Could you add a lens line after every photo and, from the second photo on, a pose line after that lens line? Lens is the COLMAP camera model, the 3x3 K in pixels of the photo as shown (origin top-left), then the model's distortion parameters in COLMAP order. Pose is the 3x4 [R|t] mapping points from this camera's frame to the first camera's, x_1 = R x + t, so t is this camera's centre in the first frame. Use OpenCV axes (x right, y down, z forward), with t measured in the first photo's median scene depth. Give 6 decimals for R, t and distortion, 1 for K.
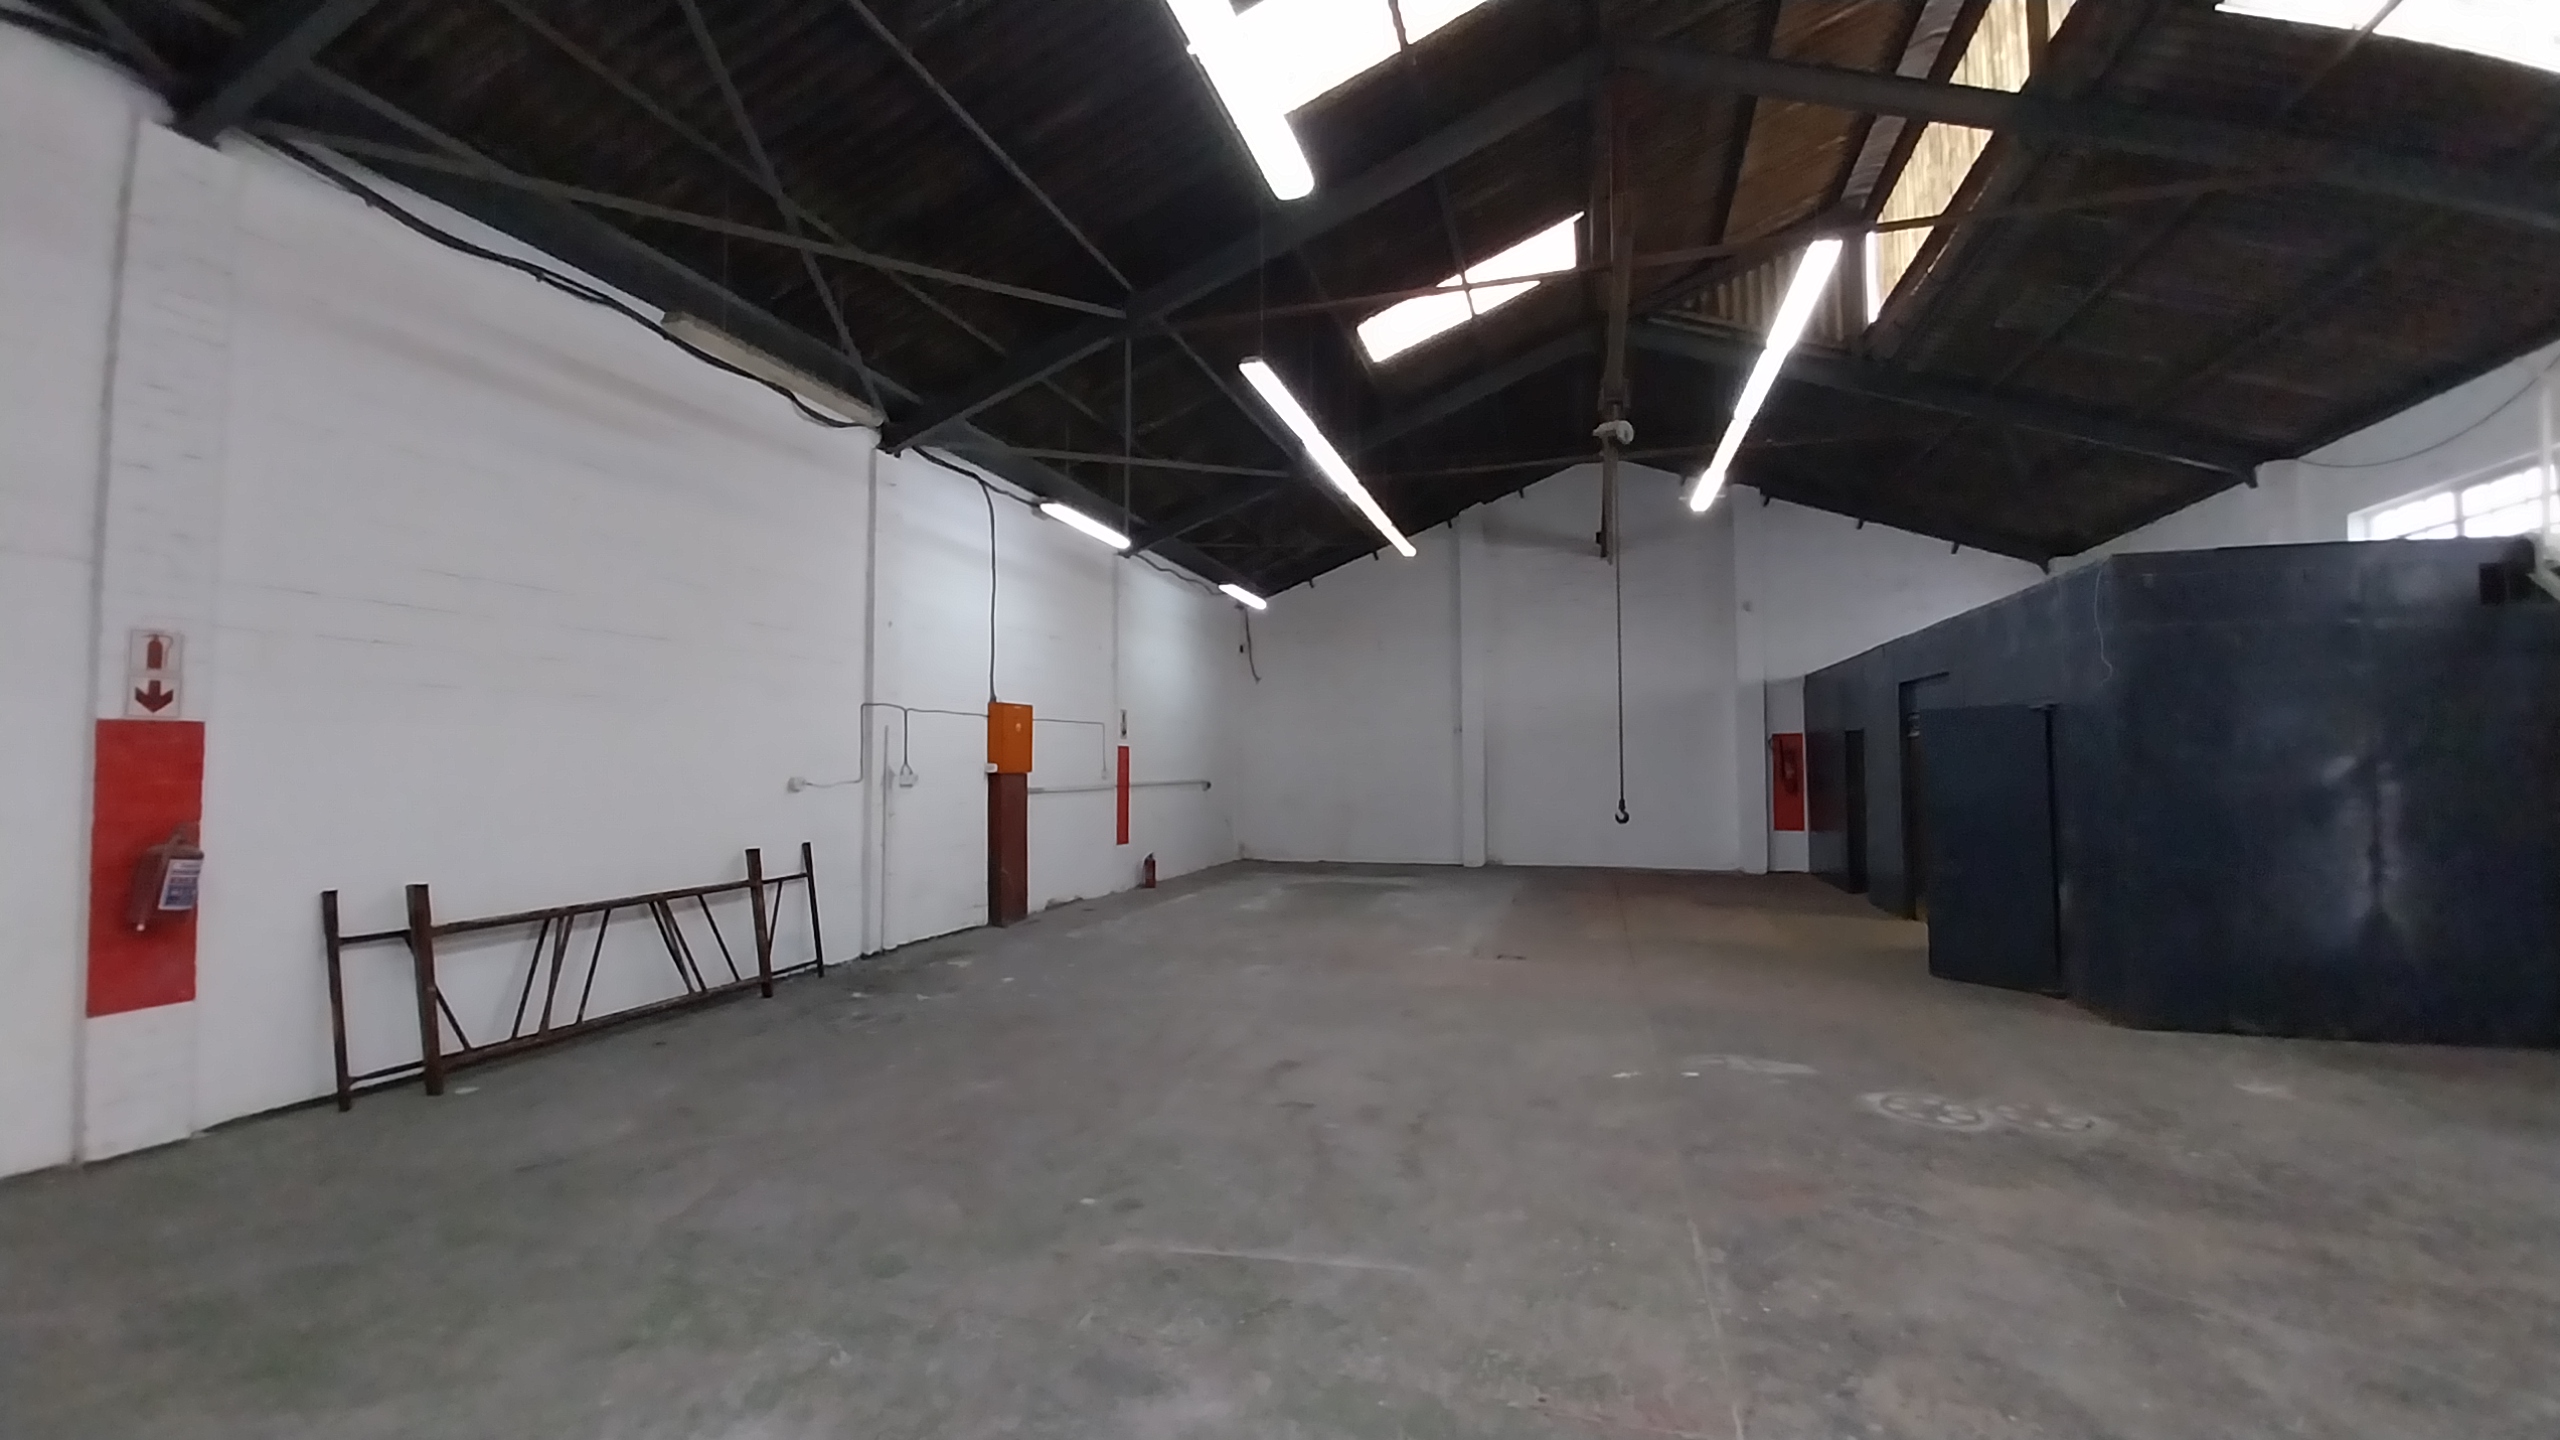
lens RADIAL K [[997.5, 0, 1282.6], [0, 997.5, 717.7], [0, 0, 1]] dist [0.022686, -0.016921]
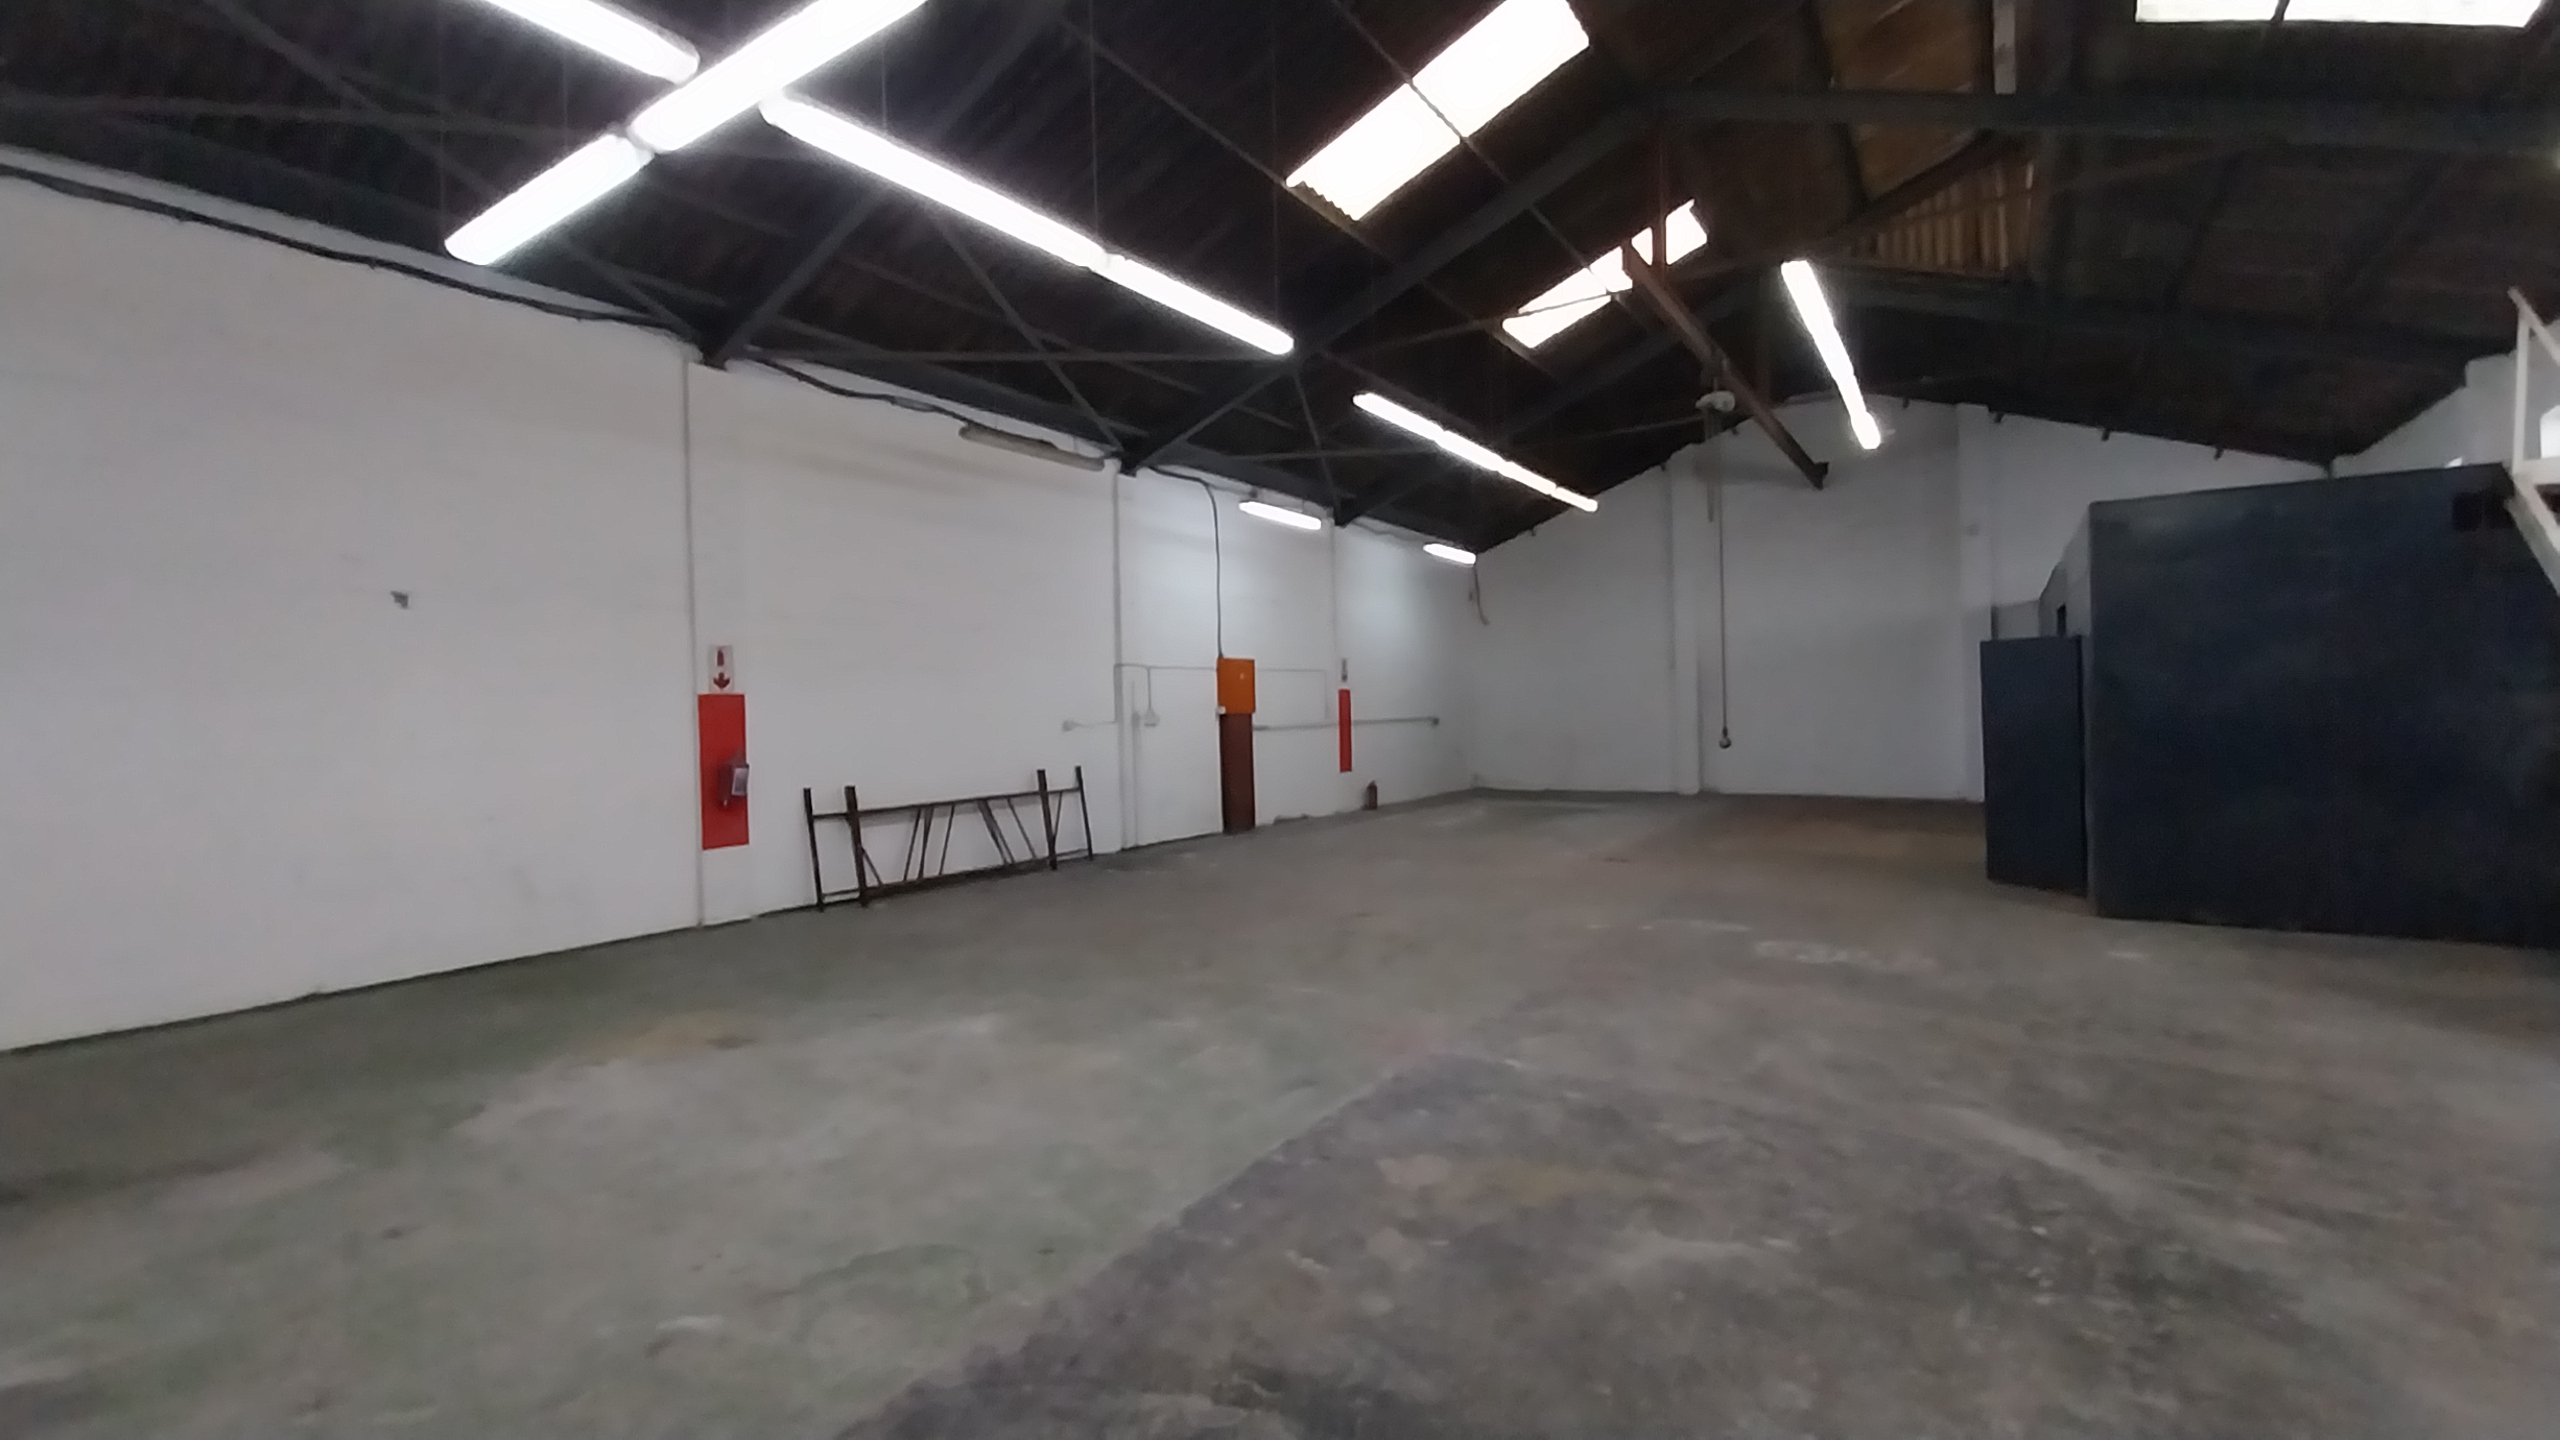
lens RADIAL K [[1040.8, 0, 1332.3], [0, 1040.8, 716.0], [0, 0, 1]] dist [0.002941, -0.000359]
pose [[0.962950, -0.017609, -0.269104, 0.252214], [0.033611, 0.997922, 0.054973, -0.013338], [0.267577, -0.061981, 0.961541, -0.293827]]
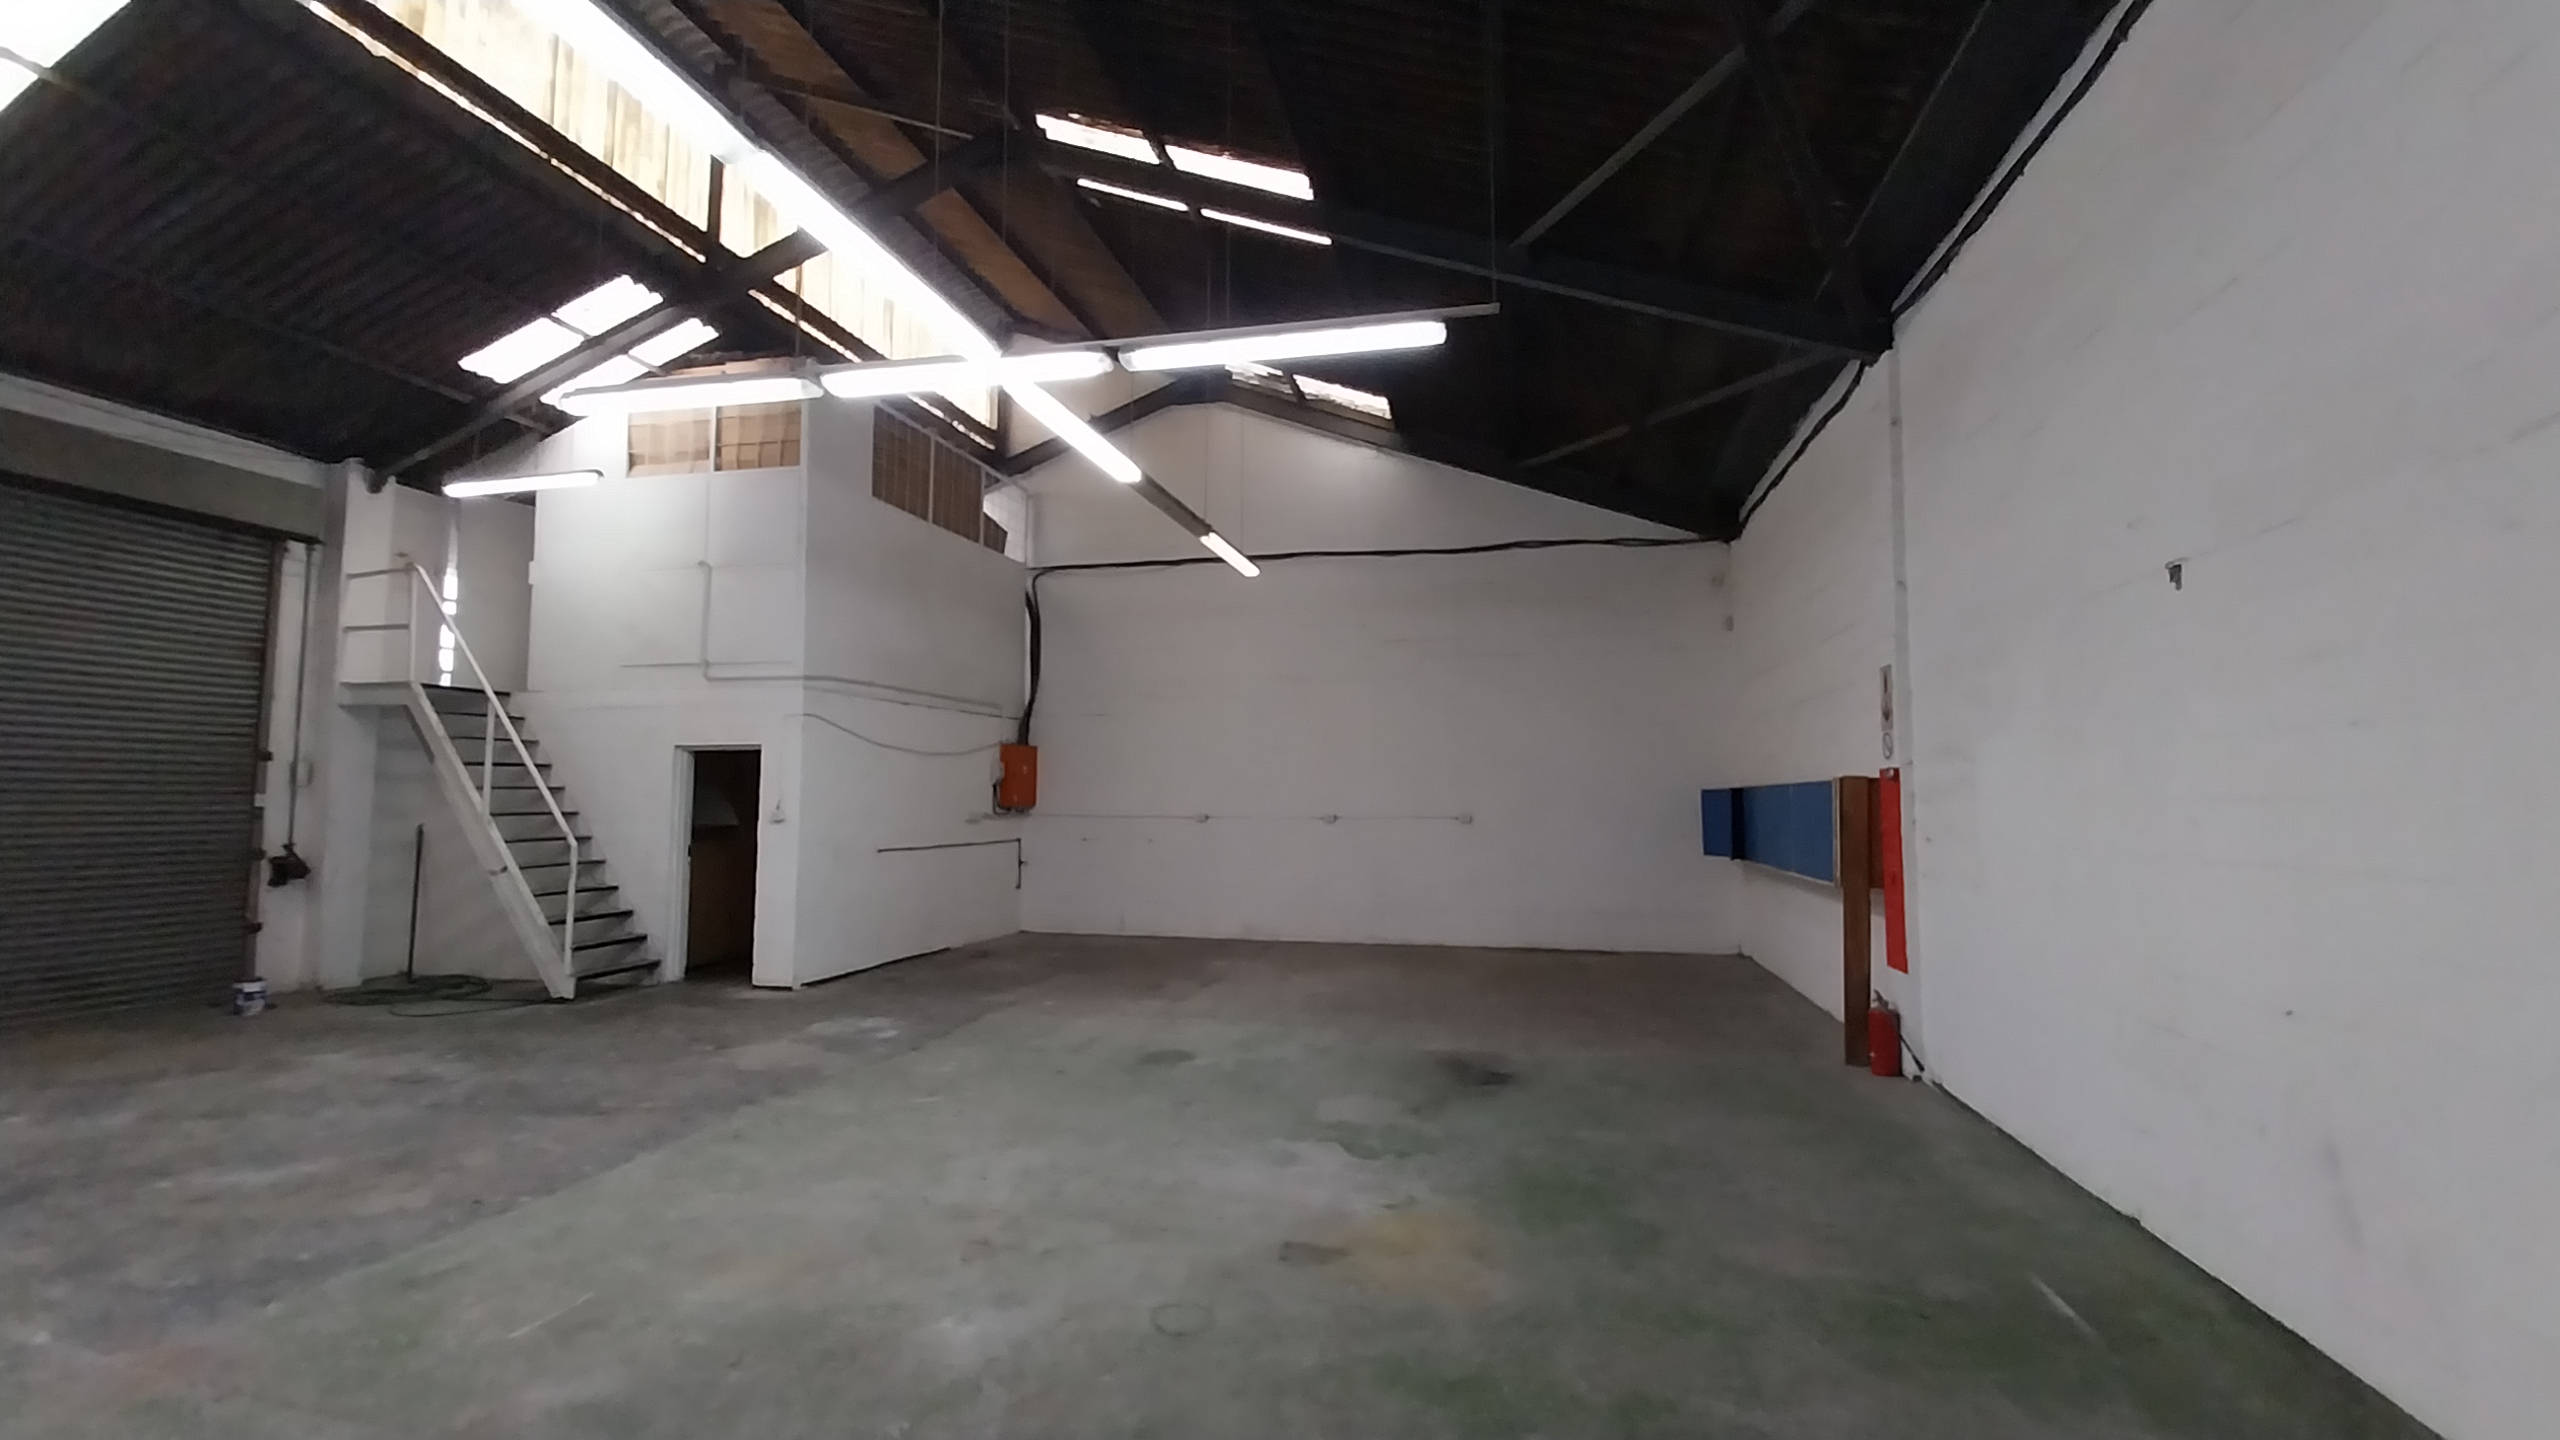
lens RADIAL K [[1011.6, 0, 1285.8], [0, 1011.6, 718.0], [0, 0, 1]] dist [0.021310, -0.018140]
pose [[-0.997989, -0.006296, -0.063082, -0.256571], [0.001546, 0.992342, -0.123508, 0.032513], [0.063376, -0.123357, -0.990337, 0.713159]]
